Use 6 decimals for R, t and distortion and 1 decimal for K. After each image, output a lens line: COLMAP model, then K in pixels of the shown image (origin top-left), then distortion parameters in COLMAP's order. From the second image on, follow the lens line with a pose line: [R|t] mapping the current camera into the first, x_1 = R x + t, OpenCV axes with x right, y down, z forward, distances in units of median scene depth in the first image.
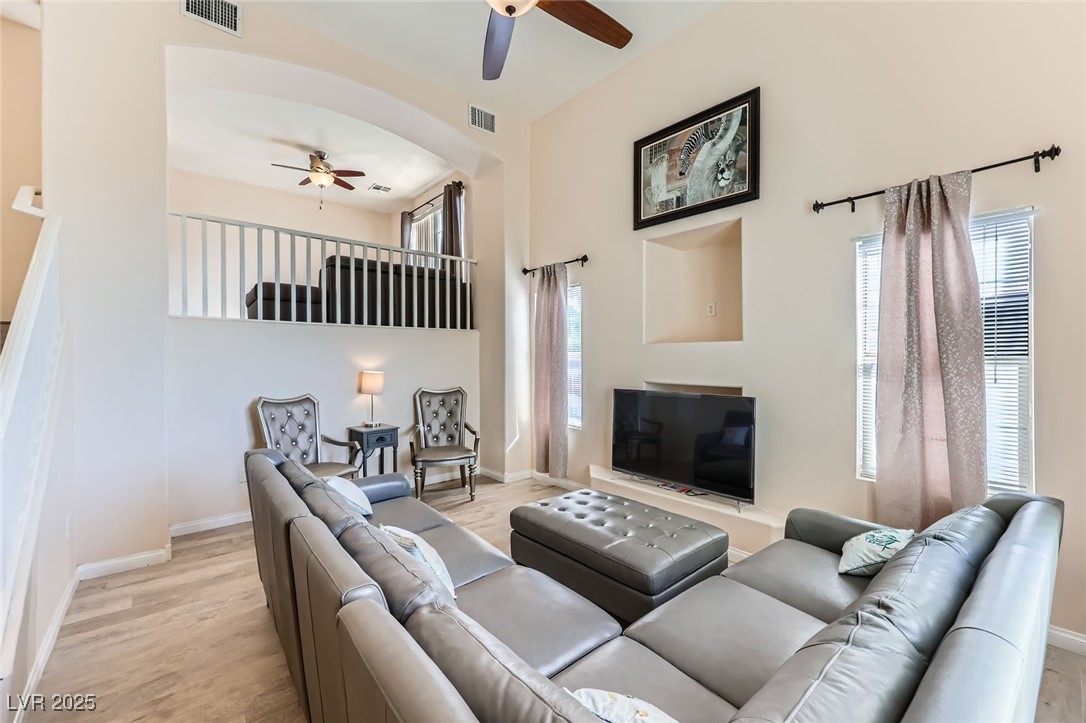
lens RADIAL K [[438.1, 0, 538.4], [0, 438.1, 358.1], [0, 0, 1]] dist [-0.001872, -0.000041]
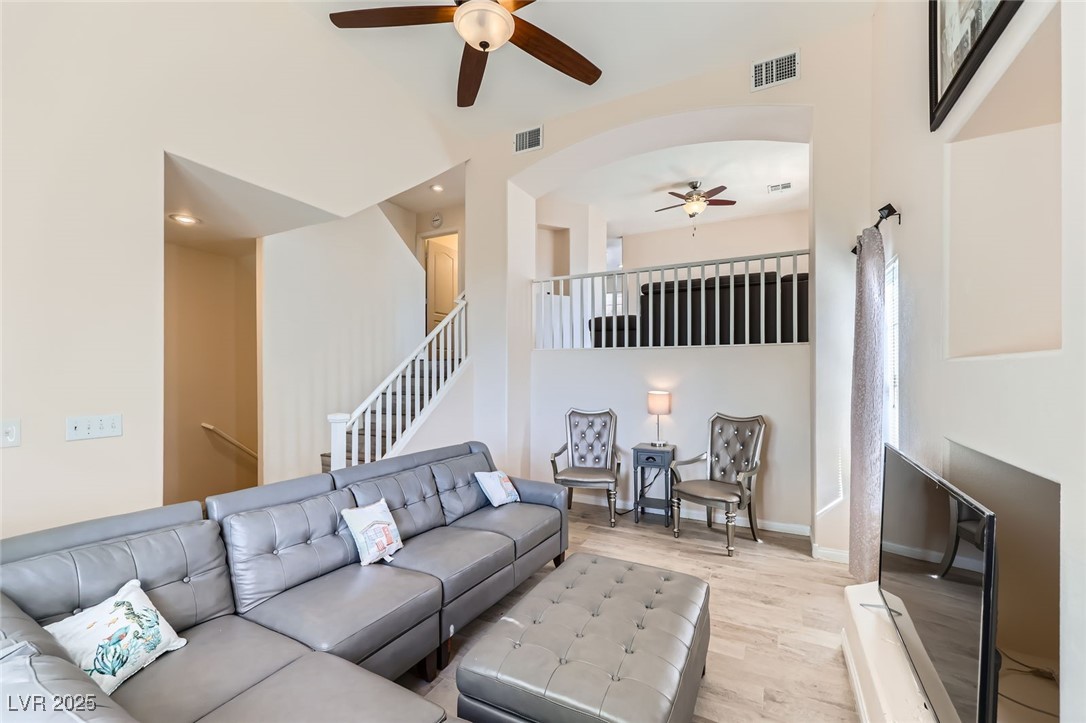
lens RADIAL K [[445.0, 0, 544.3], [0, 445.0, 369.5], [0, 0, 1]] dist [-0.000725, 0.000013]
pose [[0.373209, -0.012318, -0.927666, 0.480319], [-0.005367, 0.999866, -0.015436, -0.003875], [0.927732, 0.010740, 0.373093, 0.368760]]
